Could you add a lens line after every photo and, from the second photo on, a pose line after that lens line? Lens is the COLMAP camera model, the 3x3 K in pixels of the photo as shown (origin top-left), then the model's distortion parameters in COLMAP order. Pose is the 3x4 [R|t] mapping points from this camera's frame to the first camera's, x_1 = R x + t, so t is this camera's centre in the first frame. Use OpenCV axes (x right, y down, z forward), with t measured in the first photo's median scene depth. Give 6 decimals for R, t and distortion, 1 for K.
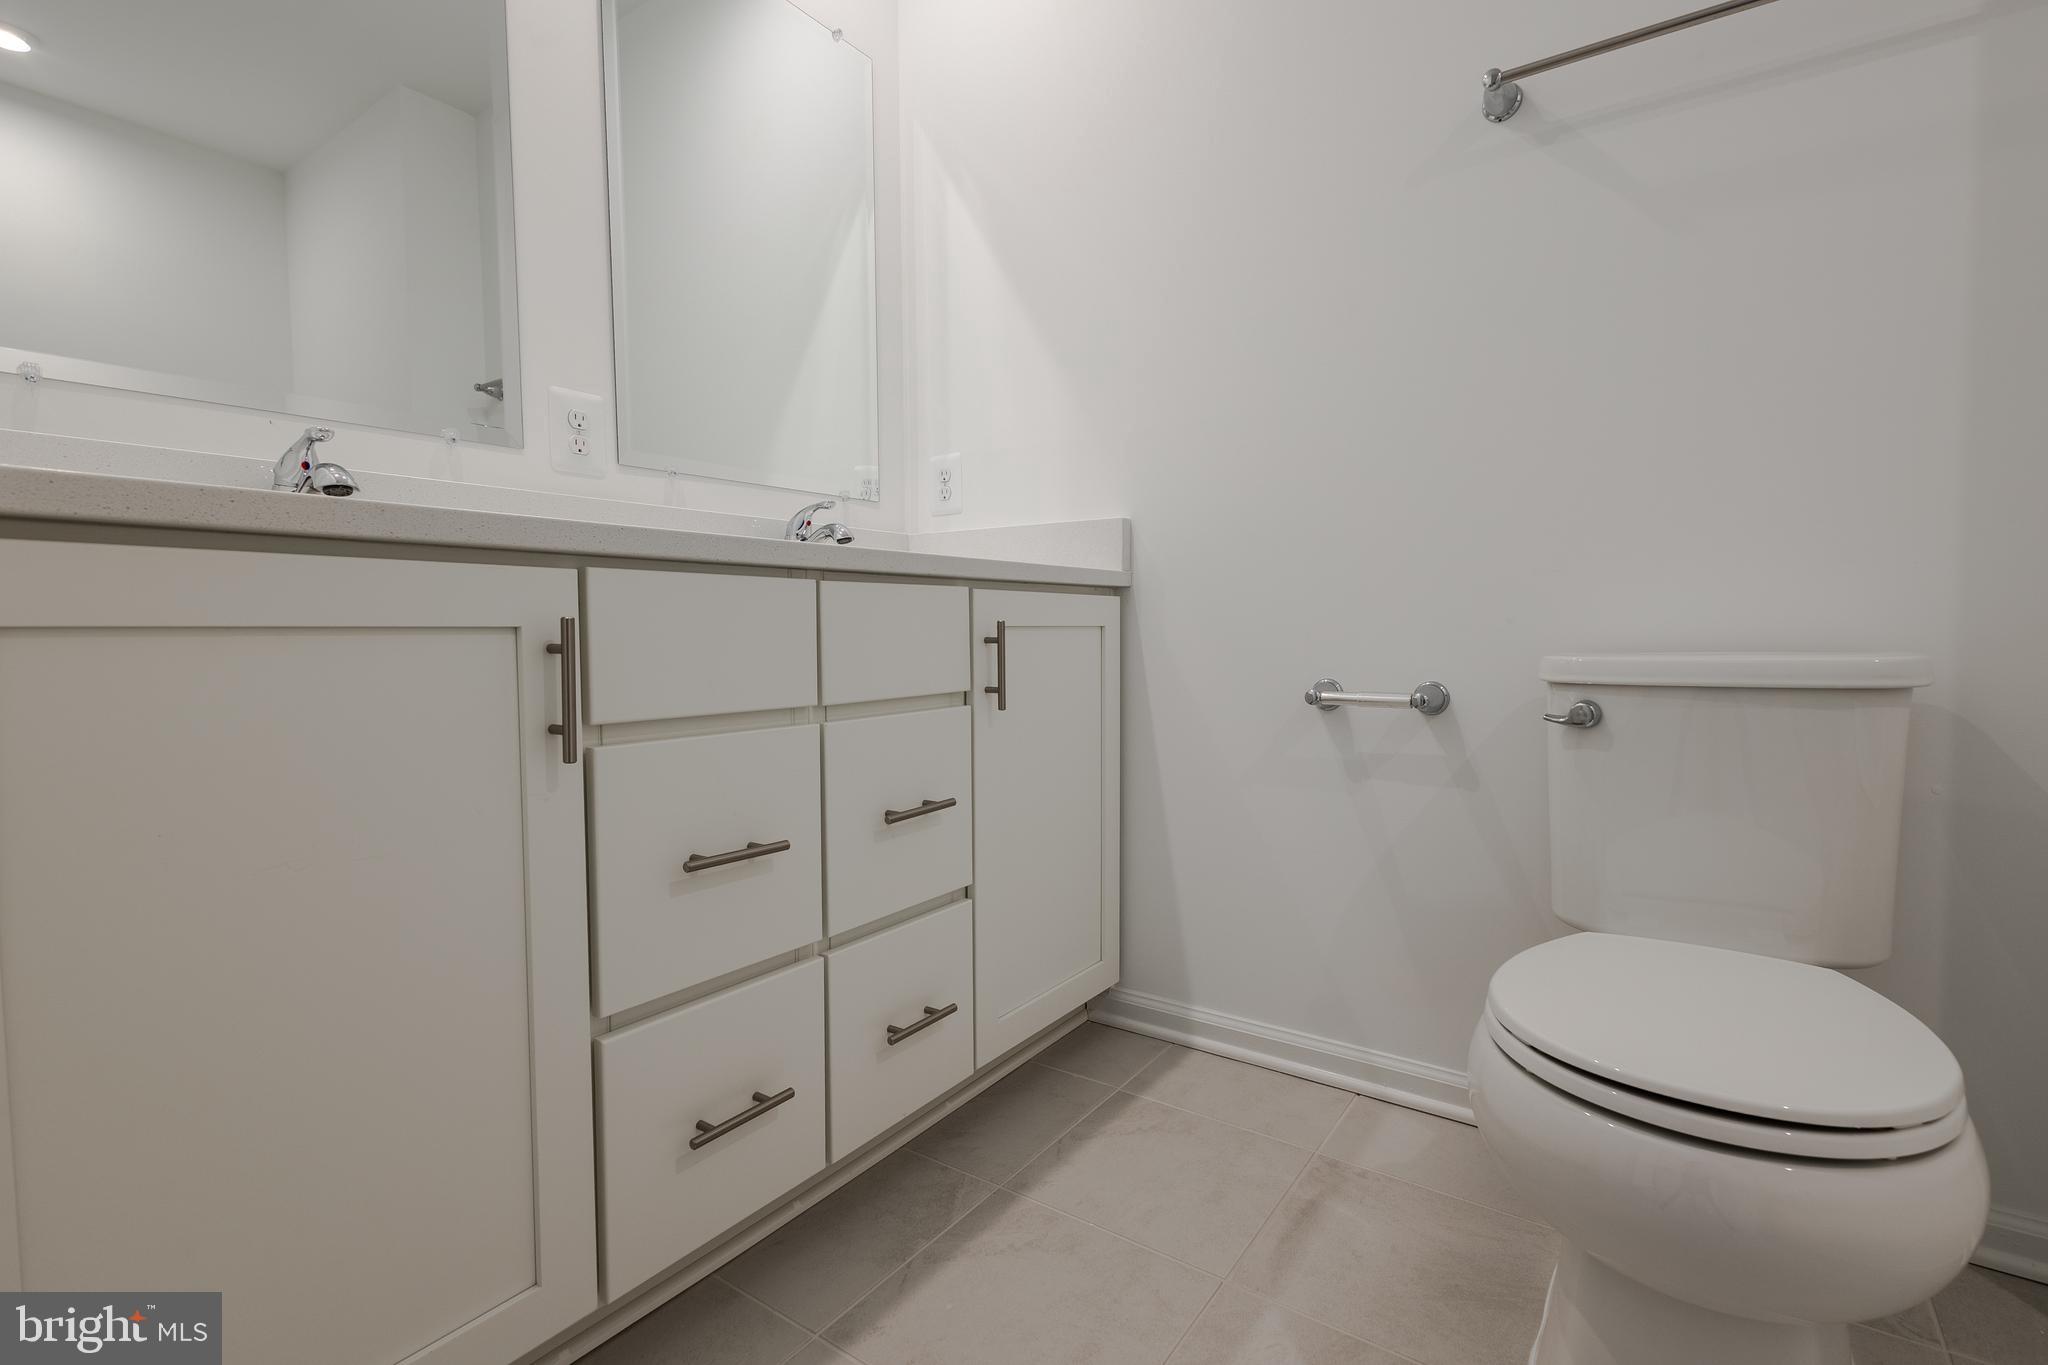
lens RADIAL K [[954.9, 0, 1023.4], [0, 954.9, 671.6], [0, 0, 1]] dist [0.003621, 0.000735]
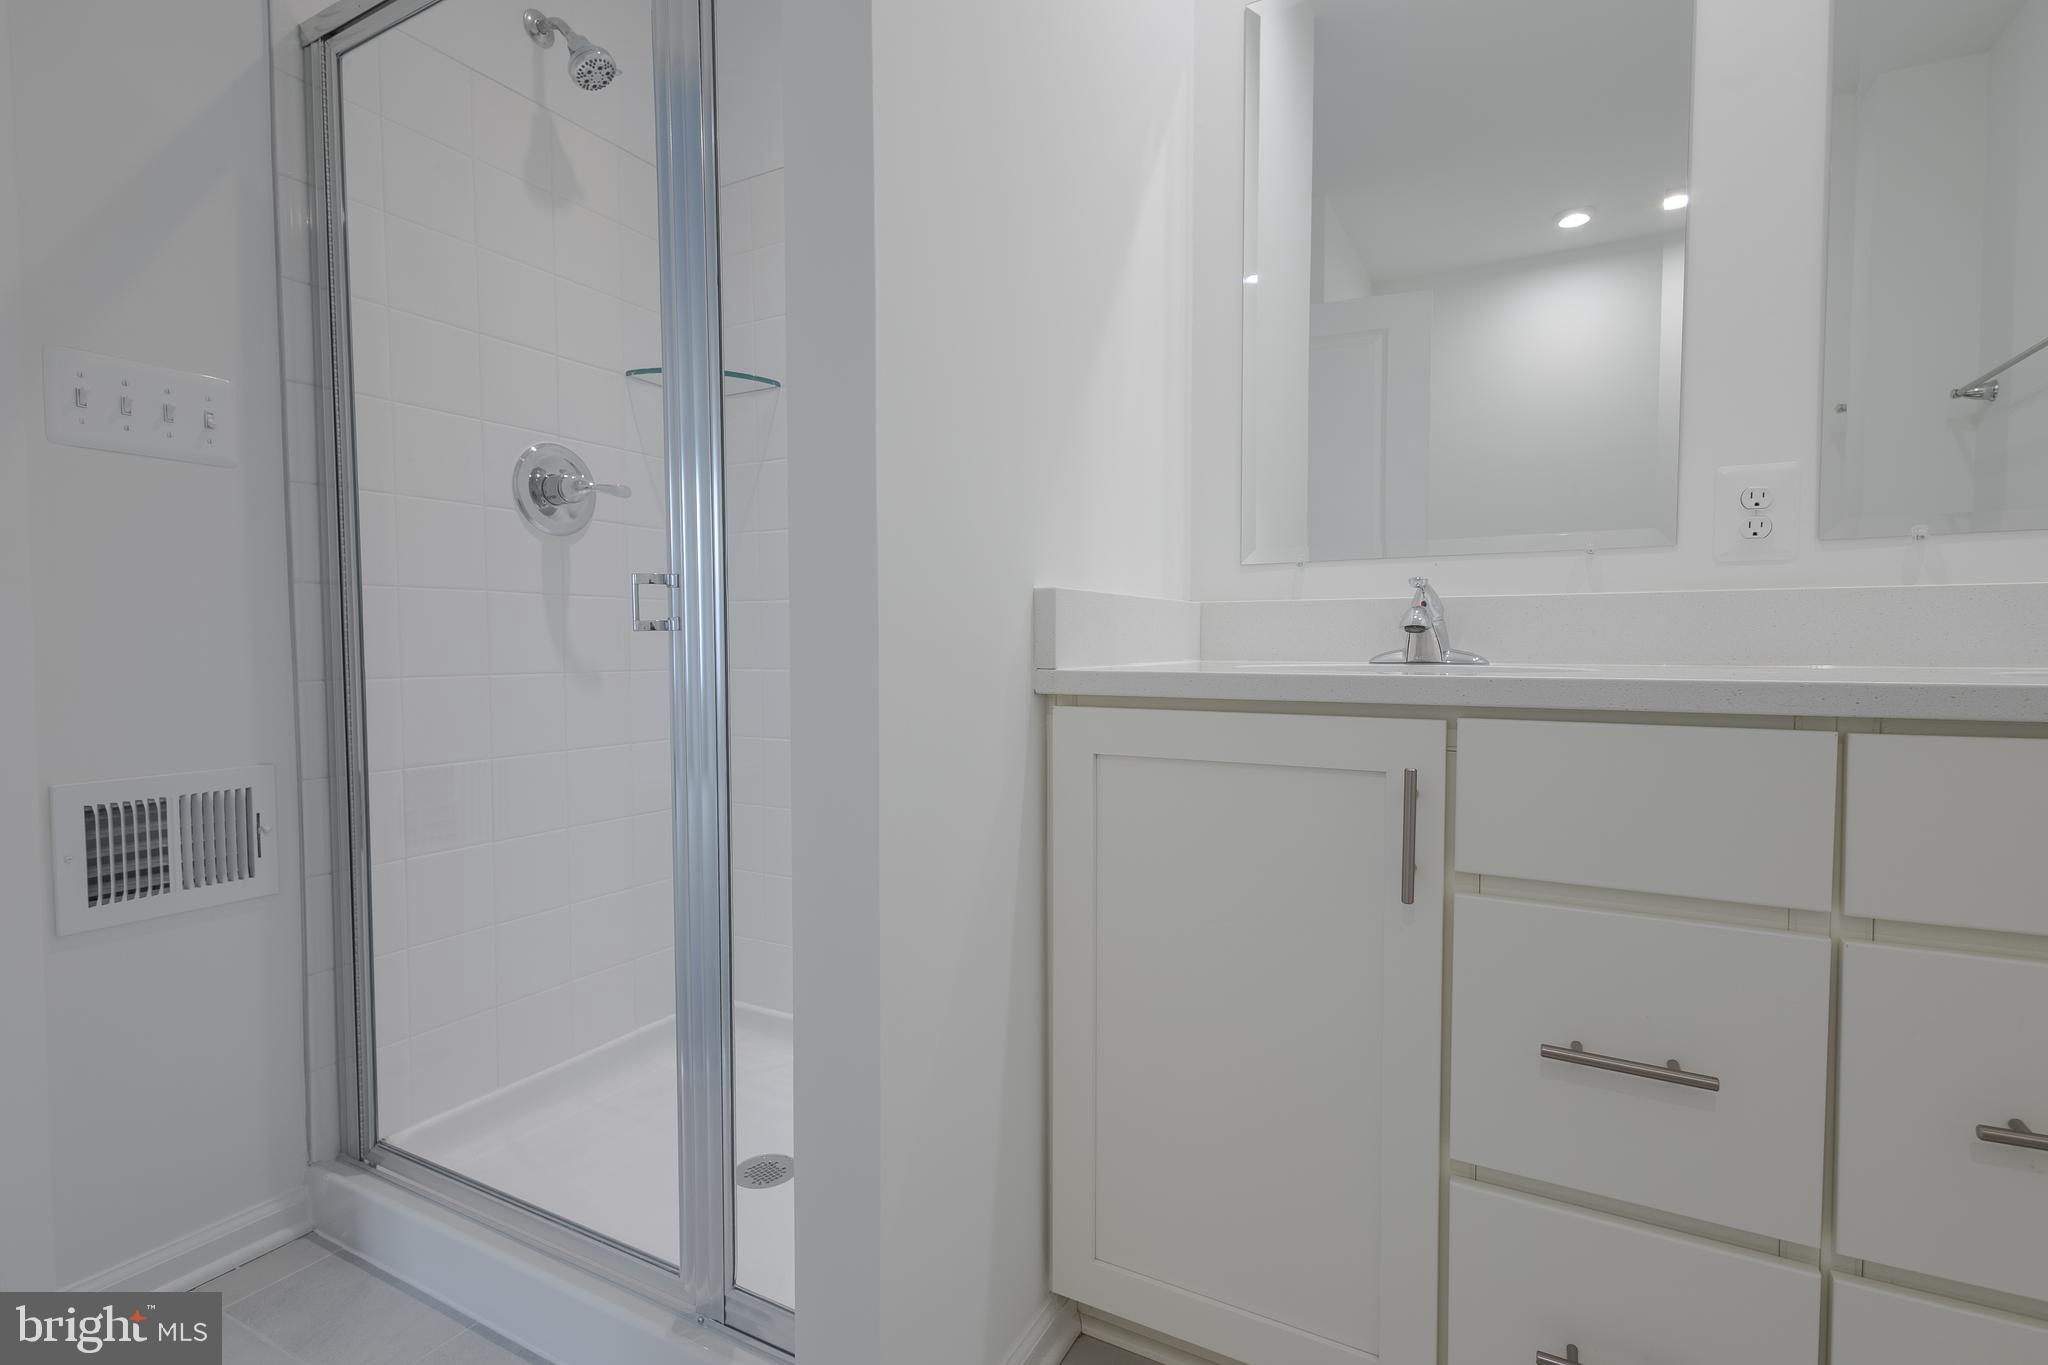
lens RADIAL K [[954.9, 0, 1023.4], [0, 954.9, 671.6], [0, 0, 1]] dist [0.003621, 0.000735]
pose [[0.124716, 0.049128, -0.990975, 0.387284], [-0.053877, 0.997635, 0.042677, -0.138125], [0.990729, 0.048068, 0.127068, 0.314771]]
